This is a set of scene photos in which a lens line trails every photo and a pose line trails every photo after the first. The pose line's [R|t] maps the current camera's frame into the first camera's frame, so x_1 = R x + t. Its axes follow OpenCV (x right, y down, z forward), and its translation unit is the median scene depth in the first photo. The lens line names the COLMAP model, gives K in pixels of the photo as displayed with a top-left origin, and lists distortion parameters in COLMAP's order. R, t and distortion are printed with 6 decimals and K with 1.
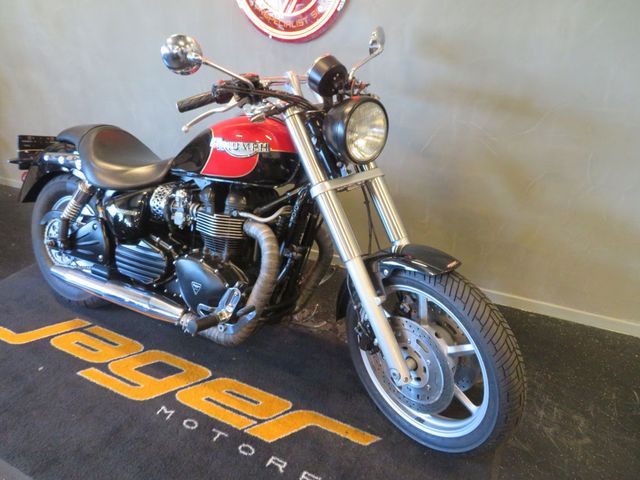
lens RADIAL K [[460.3, 0, 319.7], [0, 460.3, 240.7], [0, 0, 1]] dist [-0.014978, 0.010117]
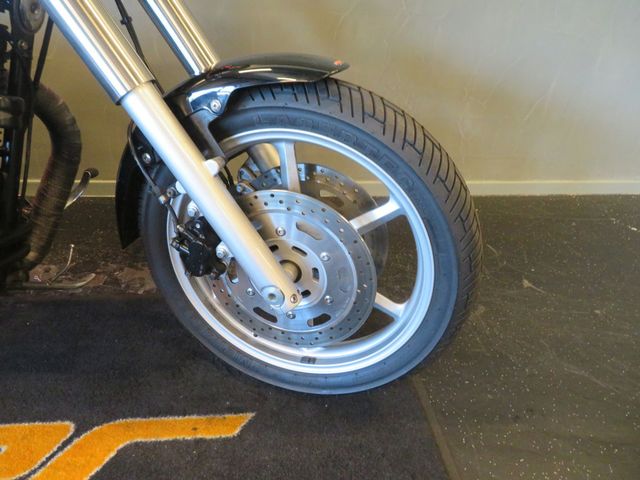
lens RADIAL K [[460.3, 0, 320.5], [0, 460.3, 240.9], [0, 0, 1]] dist [-0.014978, 0.010117]
pose [[0.833691, -0.237613, 0.498497, -0.037874], [0.189729, 0.970992, 0.145526, 0.134706], [-0.518615, -0.026744, 0.854589, 0.427913]]
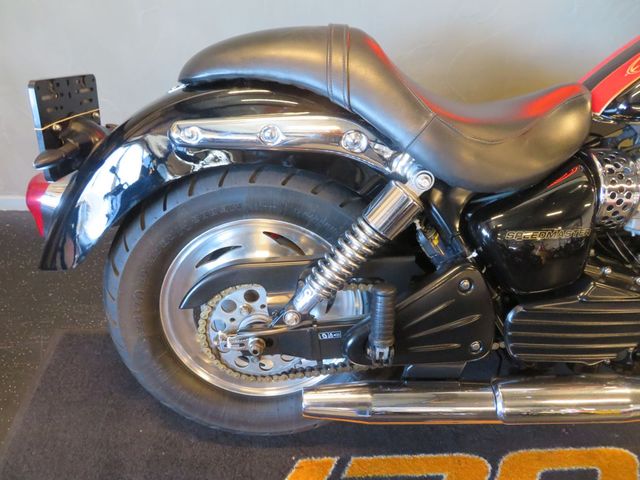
lens RADIAL K [[460.3, 0, 307.4], [0, 460.3, 240.3], [0, 0, 1]] dist [-0.014978, 0.010117]
pose [[0.867389, -0.271394, 0.417110, -0.875429], [0.185925, 0.954235, 0.234239, -0.216636], [-0.461592, -0.125625, 0.878152, 0.797923]]
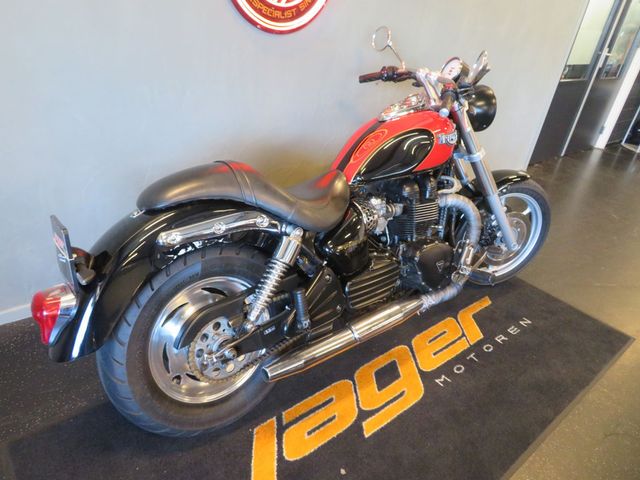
lens RADIAL K [[460.3, 0, 323.4], [0, 460.3, 236.4], [0, 0, 1]] dist [-0.014978, 0.010117]
pose [[0.377089, -0.386074, 0.841873, -1.303916], [0.299714, 0.910934, 0.283497, -0.375758], [-0.876342, 0.145418, 0.459215, 0.698343]]
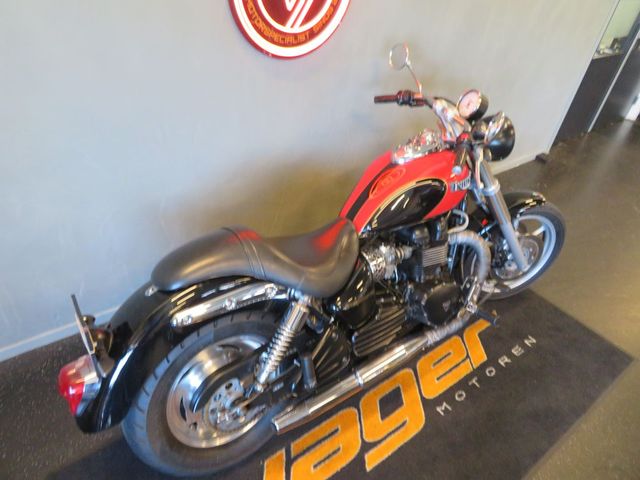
lens RADIAL K [[460.3, 0, 322.4], [0, 460.3, 236.7], [0, 0, 1]] dist [-0.014978, 0.010117]
pose [[0.417094, -0.485412, 0.768380, -1.205001], [0.296692, 0.871834, 0.389717, -0.598618], [-0.859073, 0.065423, 0.507654, 0.646026]]
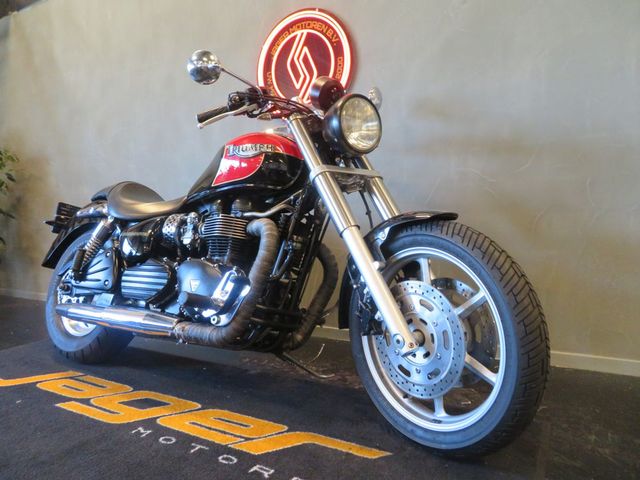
lens RADIAL K [[460.3, 0, 318.2], [0, 460.3, 237.8], [0, 0, 1]] dist [-0.014978, 0.010117]
pose [[0.997613, -0.012906, -0.067839, 0.060811], [-0.016467, 0.909586, -0.415189, 0.403999], [0.067064, 0.415315, 0.907202, 0.087782]]
